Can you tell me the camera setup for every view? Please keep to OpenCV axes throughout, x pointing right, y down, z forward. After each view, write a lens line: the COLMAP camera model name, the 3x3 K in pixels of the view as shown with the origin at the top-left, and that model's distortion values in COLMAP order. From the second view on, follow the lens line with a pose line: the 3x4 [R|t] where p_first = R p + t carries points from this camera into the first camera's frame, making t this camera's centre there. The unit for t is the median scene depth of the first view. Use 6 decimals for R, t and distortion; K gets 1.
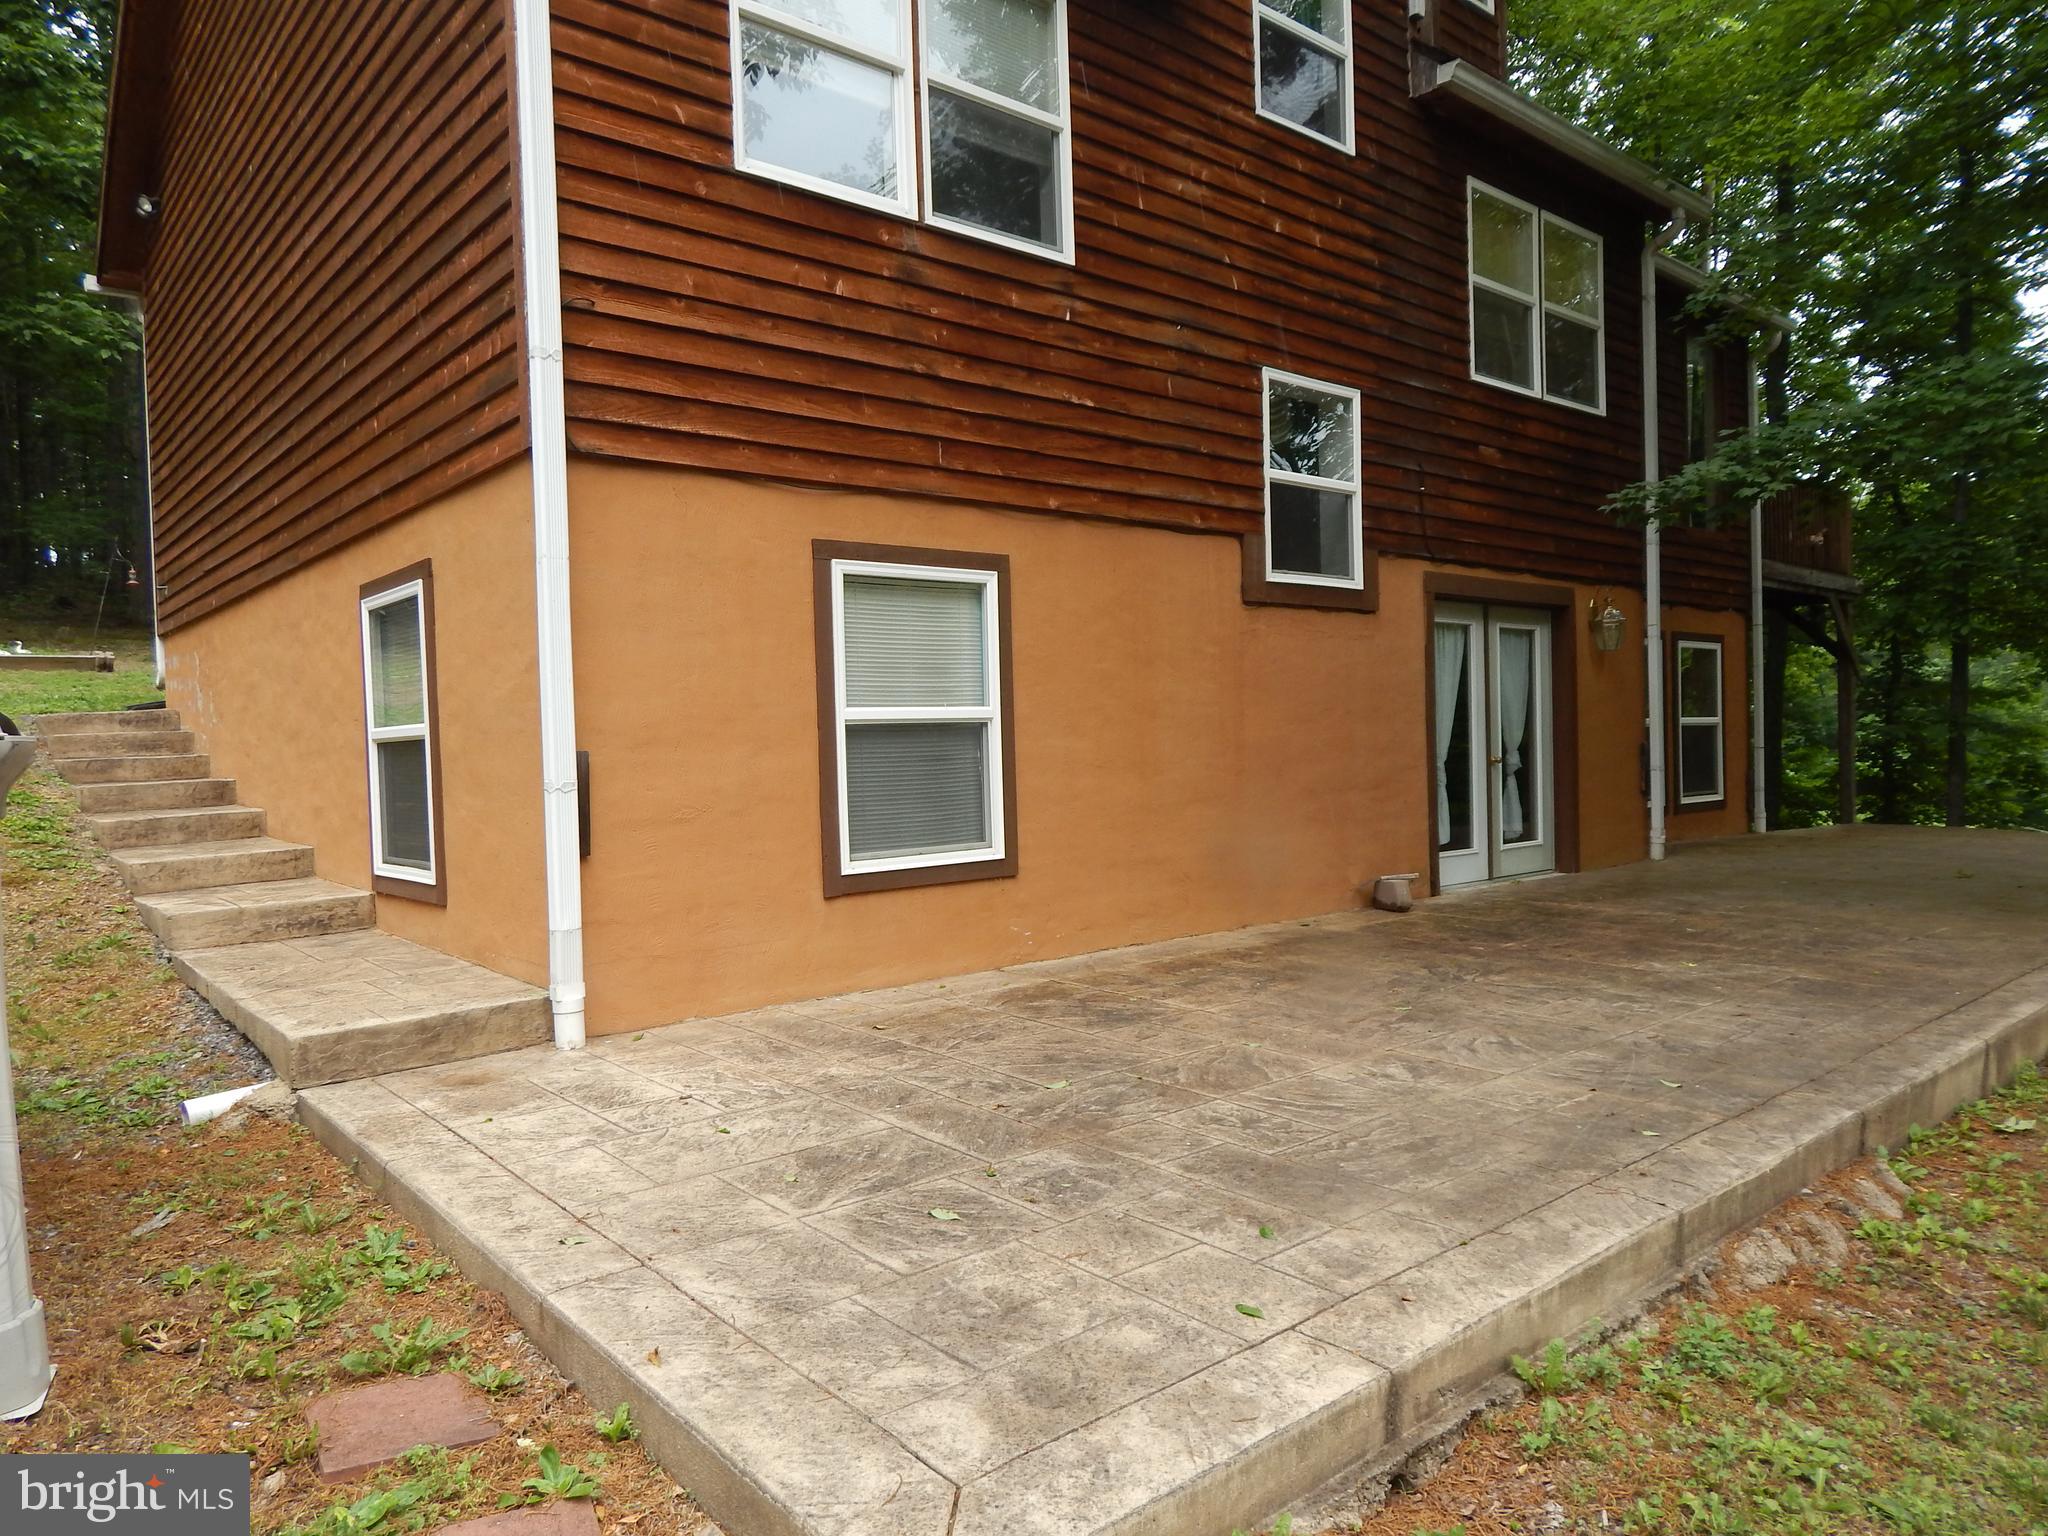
lens RADIAL K [[1354.2, 0, 1021.7], [0, 1354.2, 764.4], [0, 0, 1]] dist [0.016470, -0.008496]
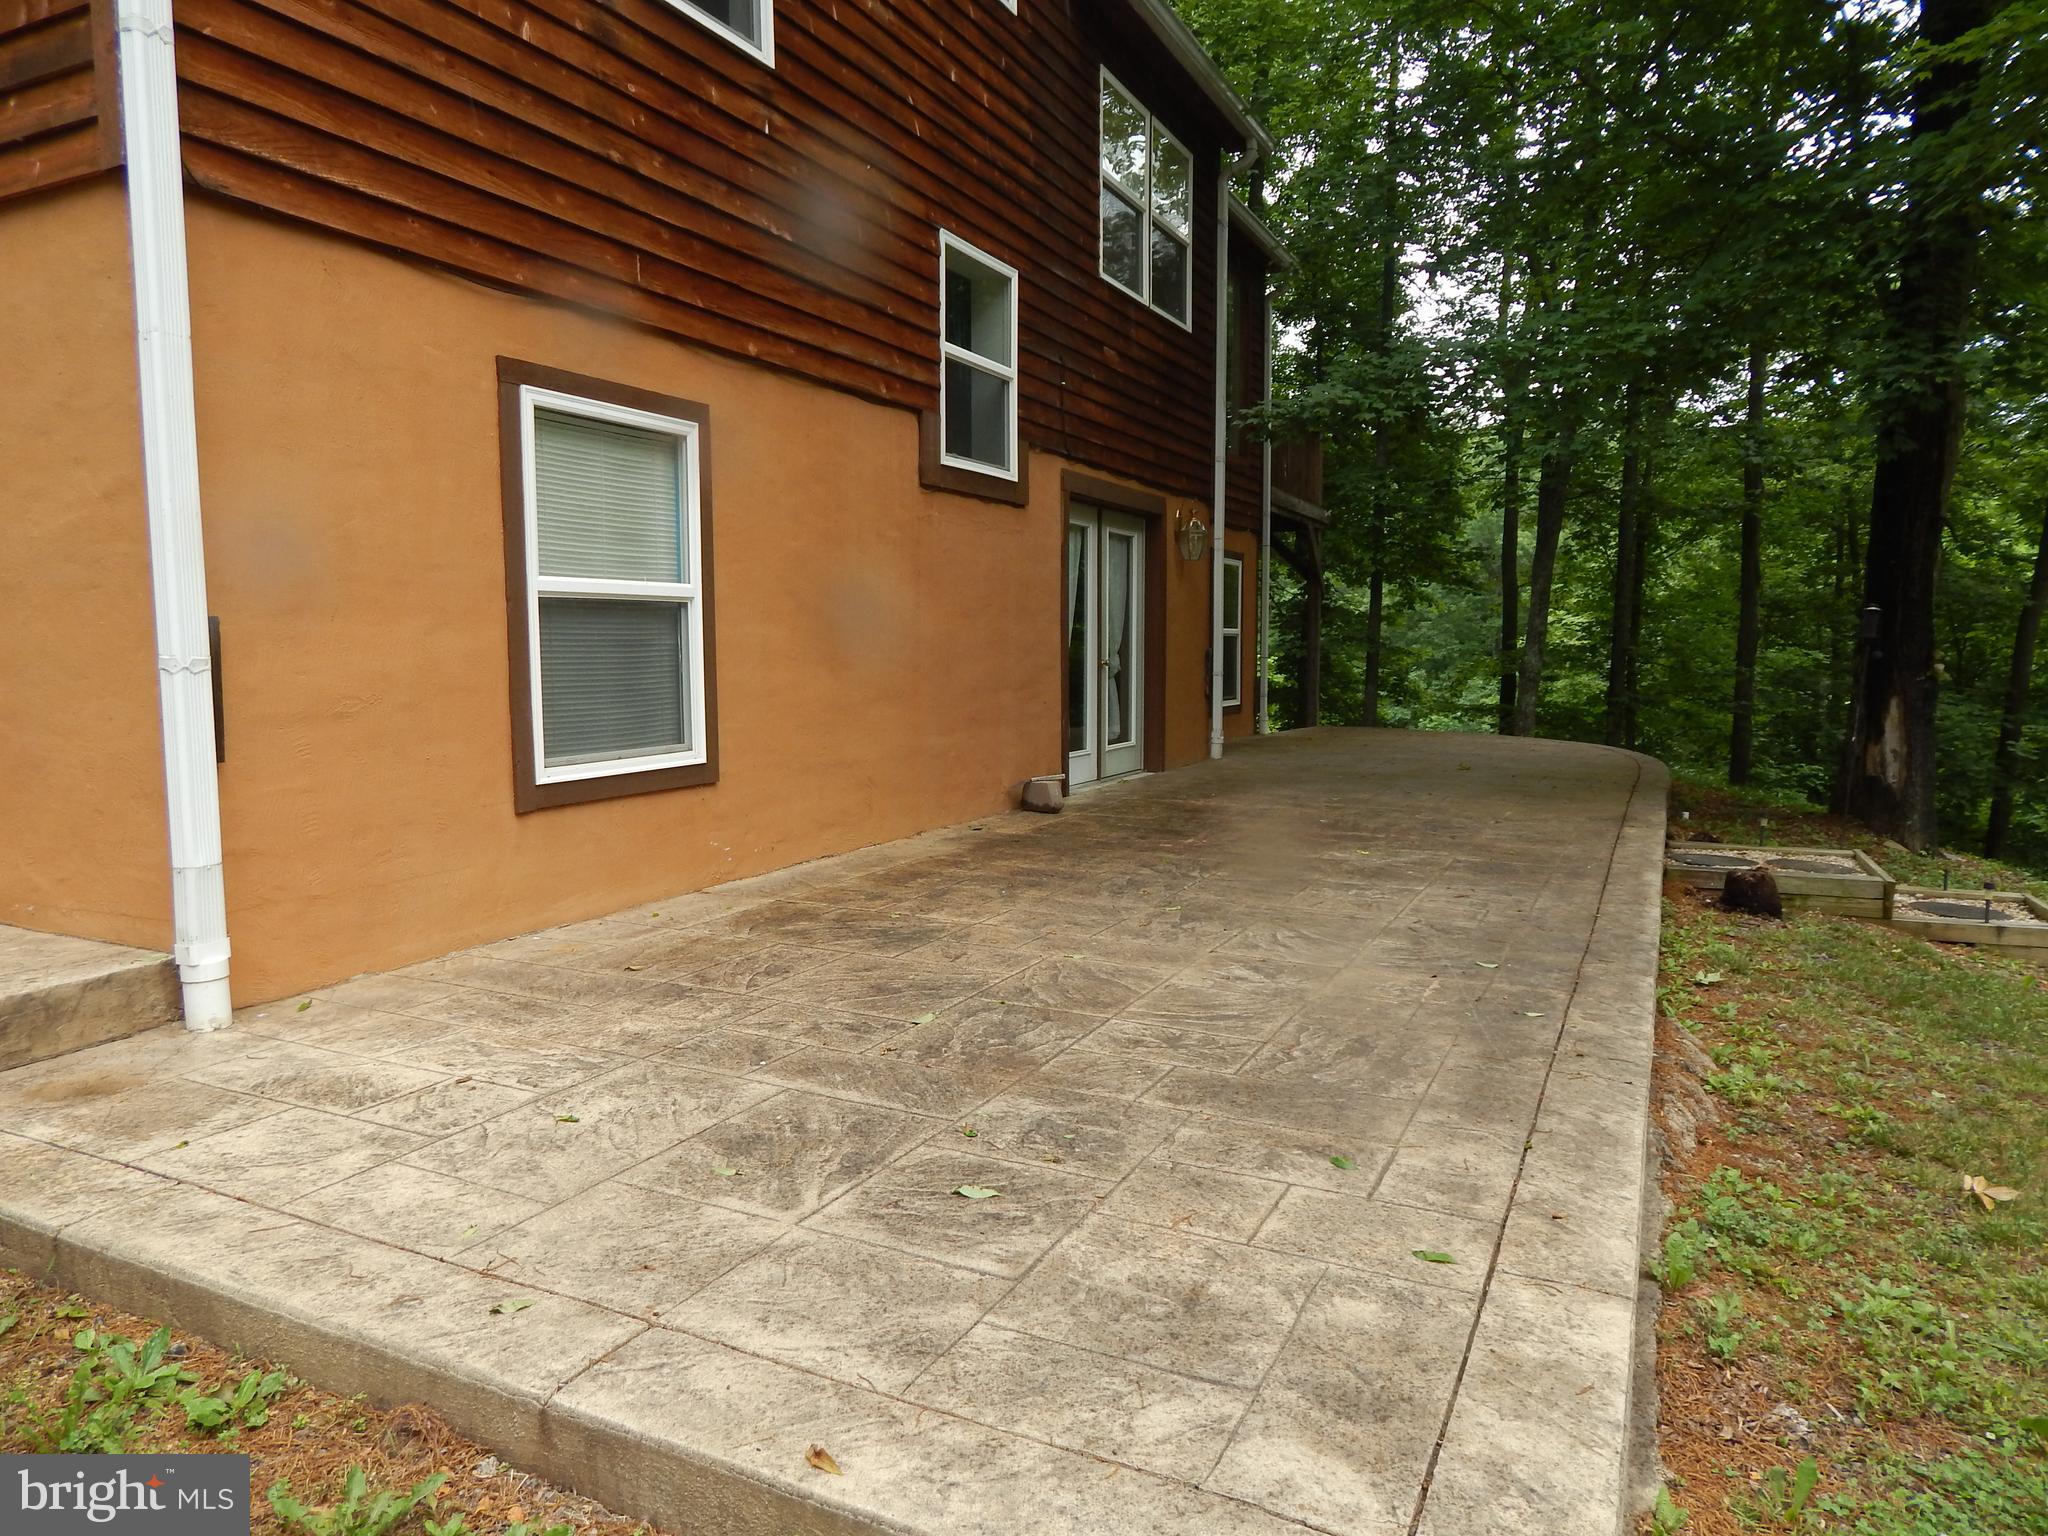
lens RADIAL K [[1354.2, 0, 1021.7], [0, 1354.2, 764.4], [0, 0, 1]] dist [0.016470, -0.008496]
pose [[0.915190, -0.013769, 0.402787, -0.206281], [-0.013110, 0.997870, 0.063901, 0.015150], [-0.402809, -0.063762, 0.913061, 0.156803]]
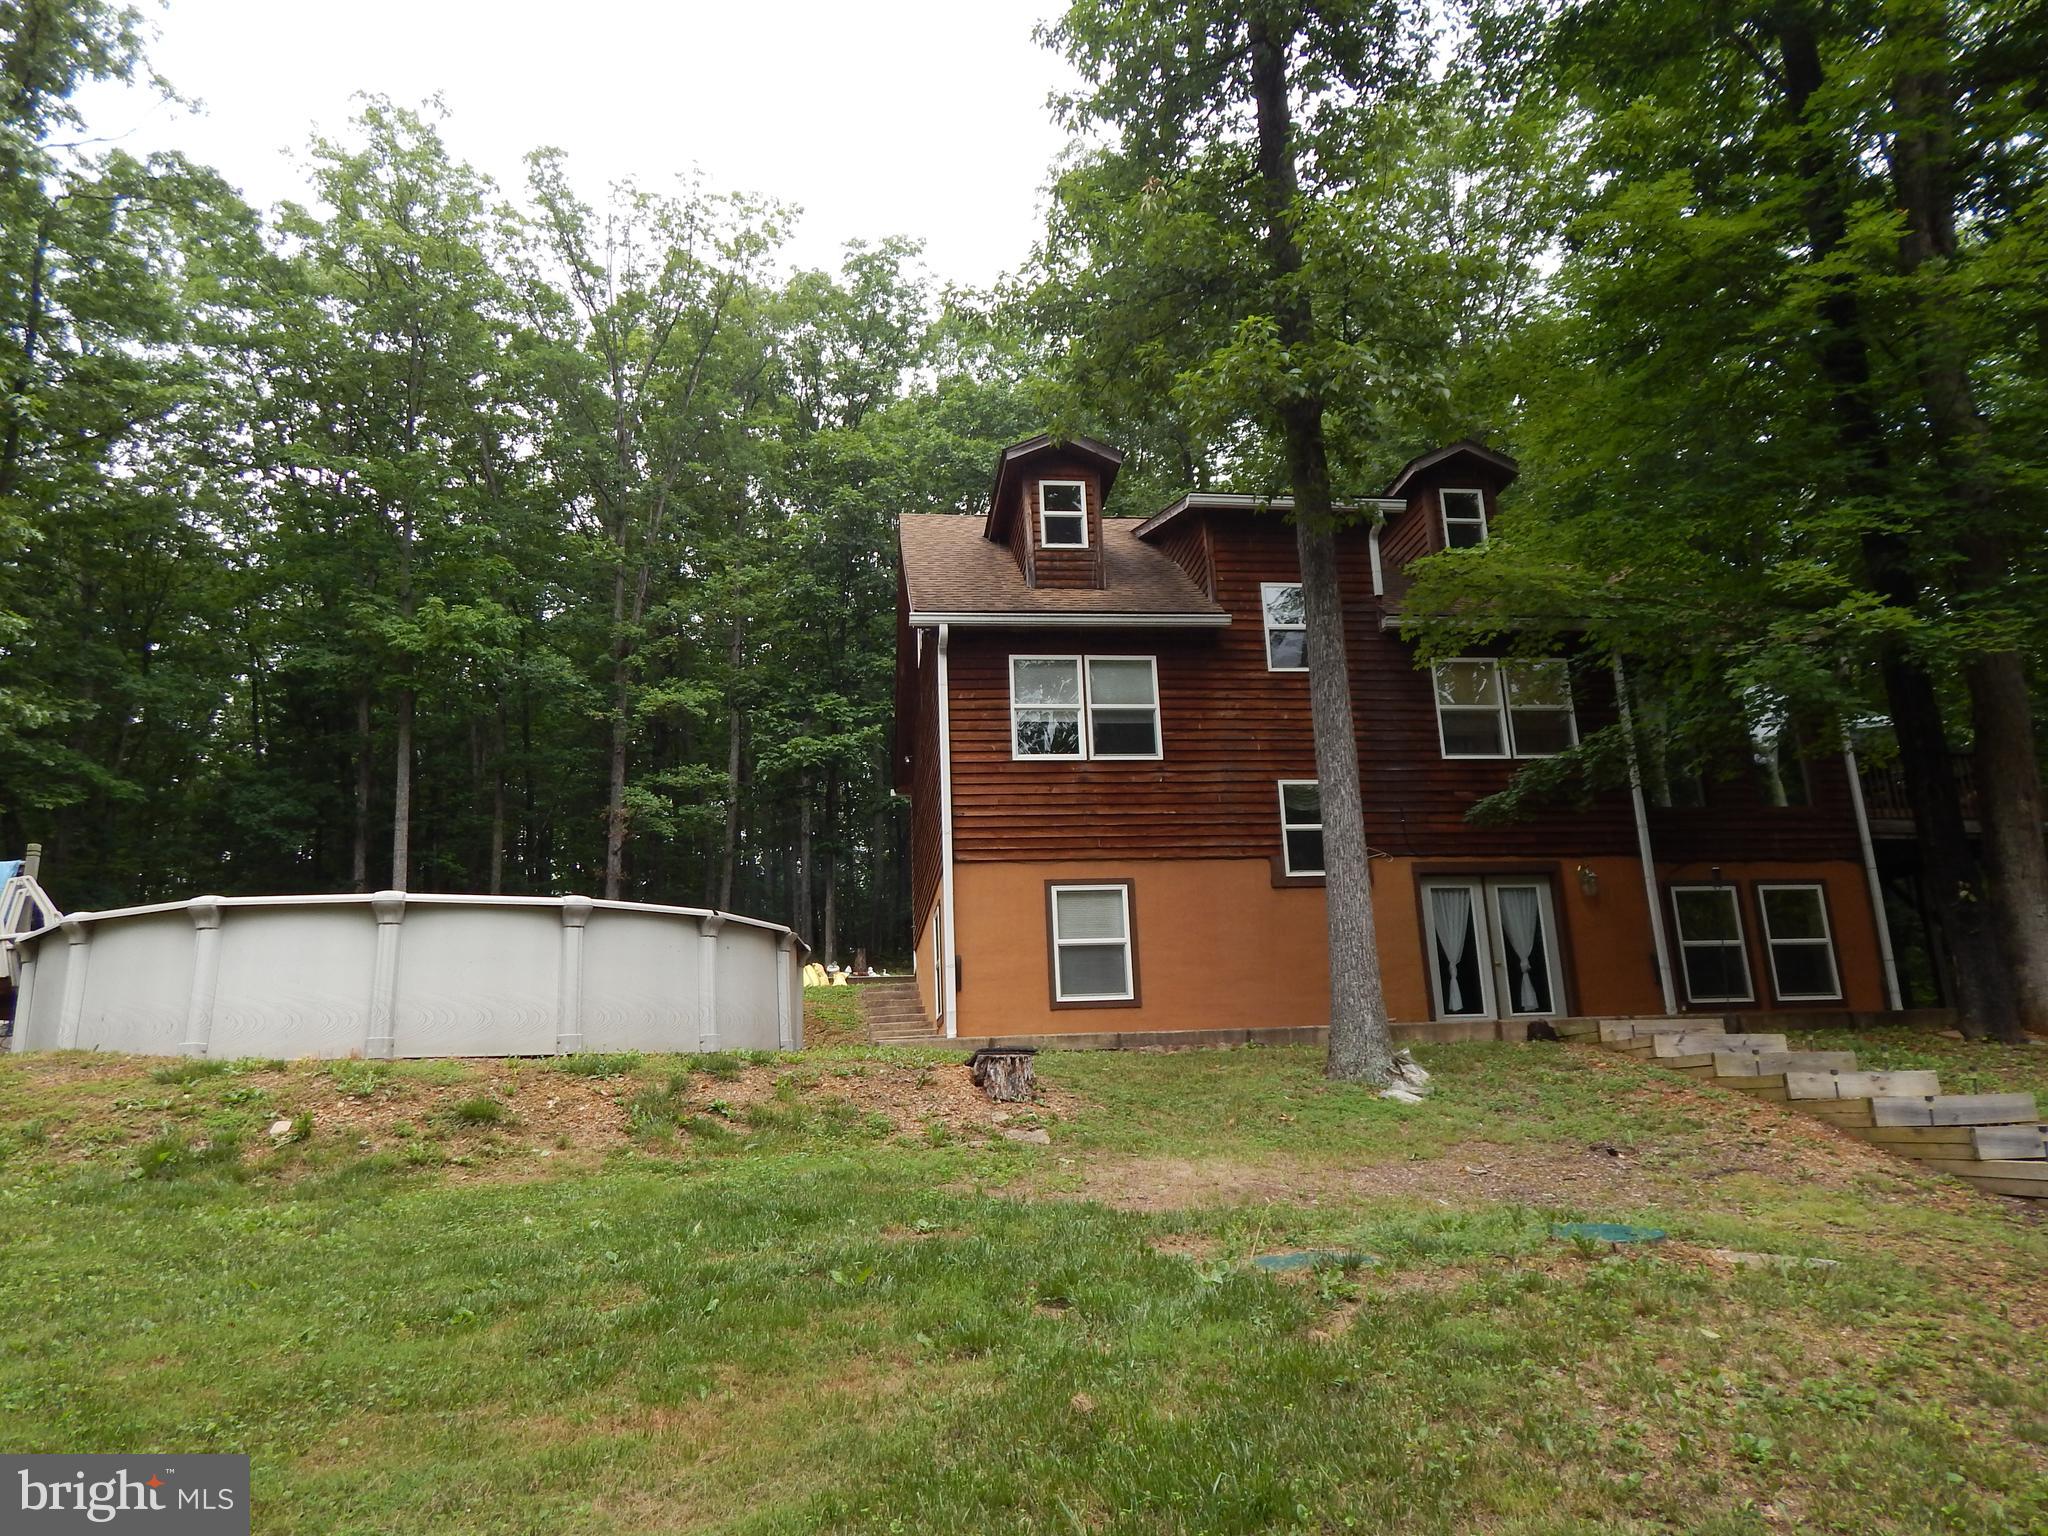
lens RADIAL K [[1354.2, 0, 1021.7], [0, 1354.2, 764.4], [0, 0, 1]] dist [0.016470, -0.008496]
pose [[0.831281, -0.144062, -0.536860, 1.411012], [0.005924, 0.968072, -0.250602, 0.318723], [0.555821, 0.205140, 0.805593, -1.393797]]
